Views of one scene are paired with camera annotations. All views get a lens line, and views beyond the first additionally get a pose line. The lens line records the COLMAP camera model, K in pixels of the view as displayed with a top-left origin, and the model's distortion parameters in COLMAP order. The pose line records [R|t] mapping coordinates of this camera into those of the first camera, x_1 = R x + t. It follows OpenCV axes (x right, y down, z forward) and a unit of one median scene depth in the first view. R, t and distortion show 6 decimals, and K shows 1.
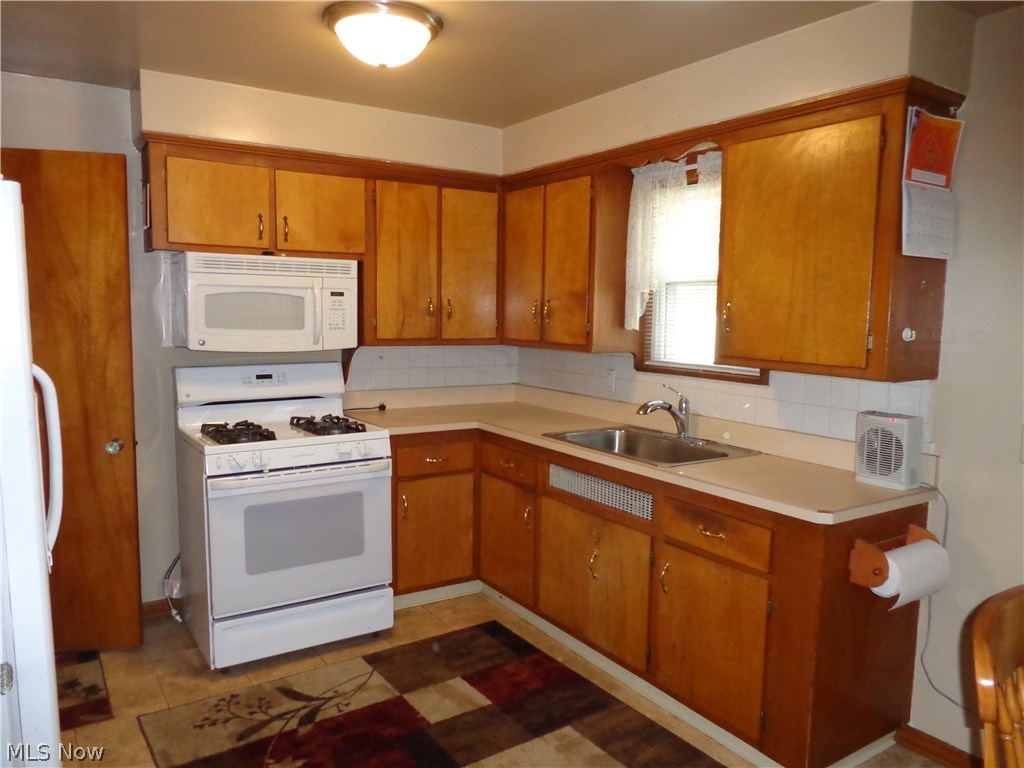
lens RADIAL K [[747.8, 0, 512.0], [0, 747.8, 384.0], [0, 0, 1]] dist [-0.006399, -0.014674]
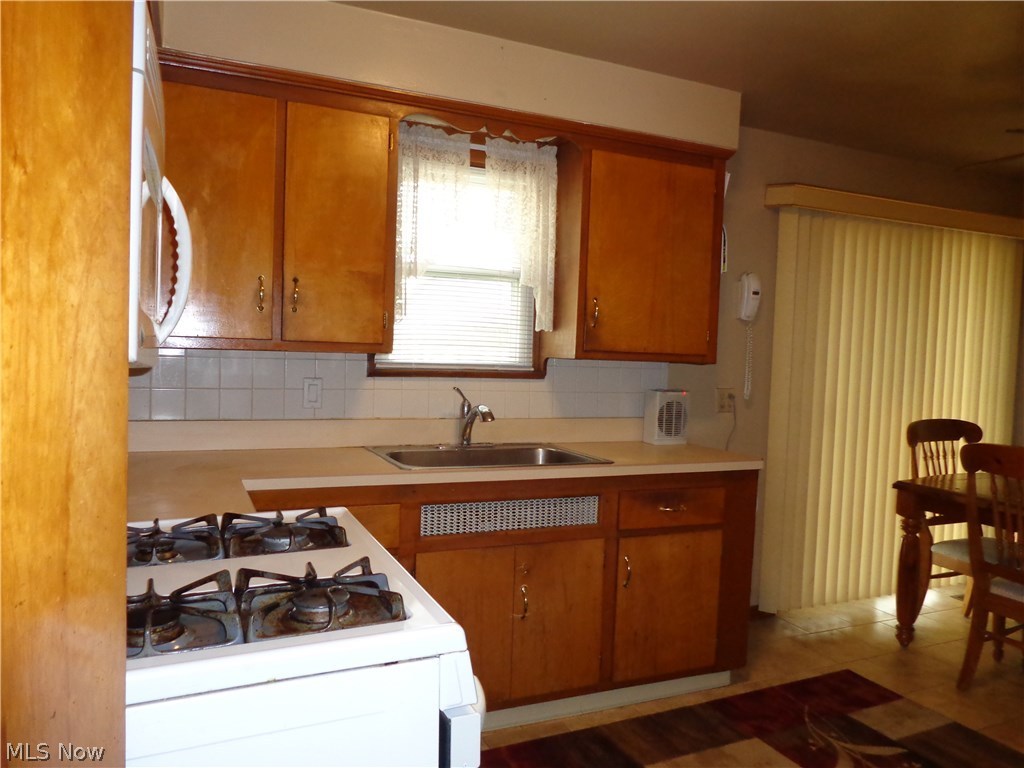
lens RADIAL K [[747.8, 0, 512.0], [0, 747.8, 384.0], [0, 0, 1]] dist [-0.006399, -0.014674]
pose [[0.169812, -0.054934, 0.983944, -0.773203], [0.069673, 0.996616, 0.043617, -0.043890], [-0.983011, 0.061147, 0.173065, 0.941032]]
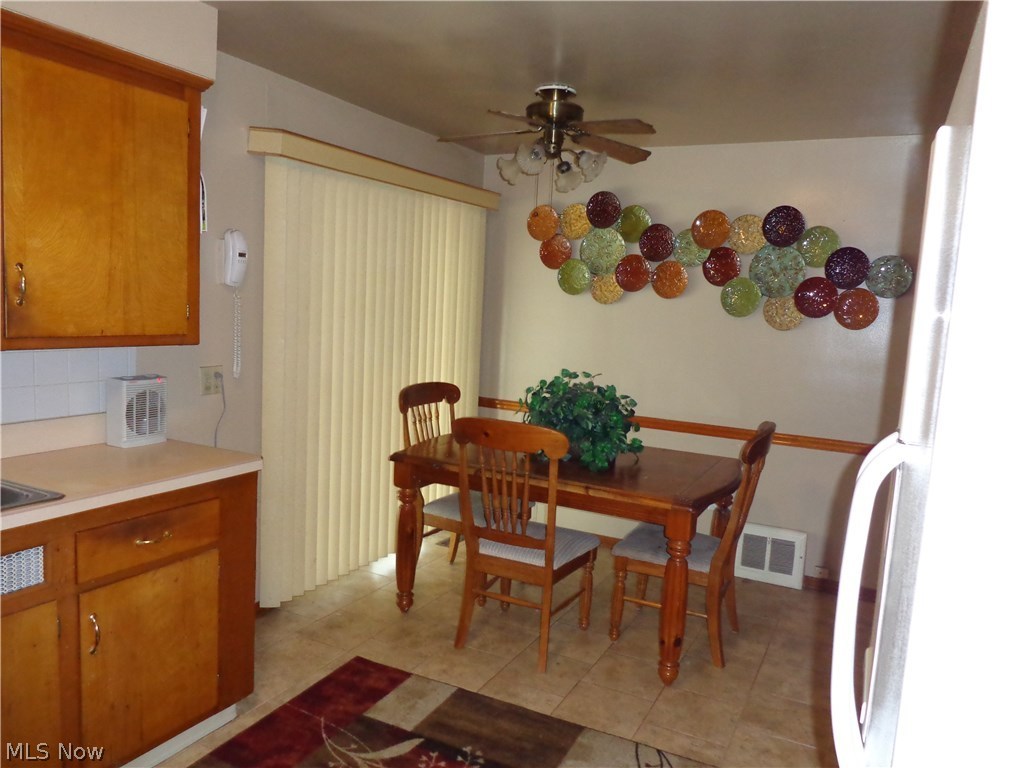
lens RADIAL K [[747.8, 0, 512.0], [0, 747.8, 384.0], [0, 0, 1]] dist [-0.006399, -0.014674]
pose [[-0.482186, -0.132461, 0.865997, -0.602112], [0.036605, 0.984594, 0.170983, -0.100587], [-0.875304, 0.114145, -0.469908, 0.932940]]
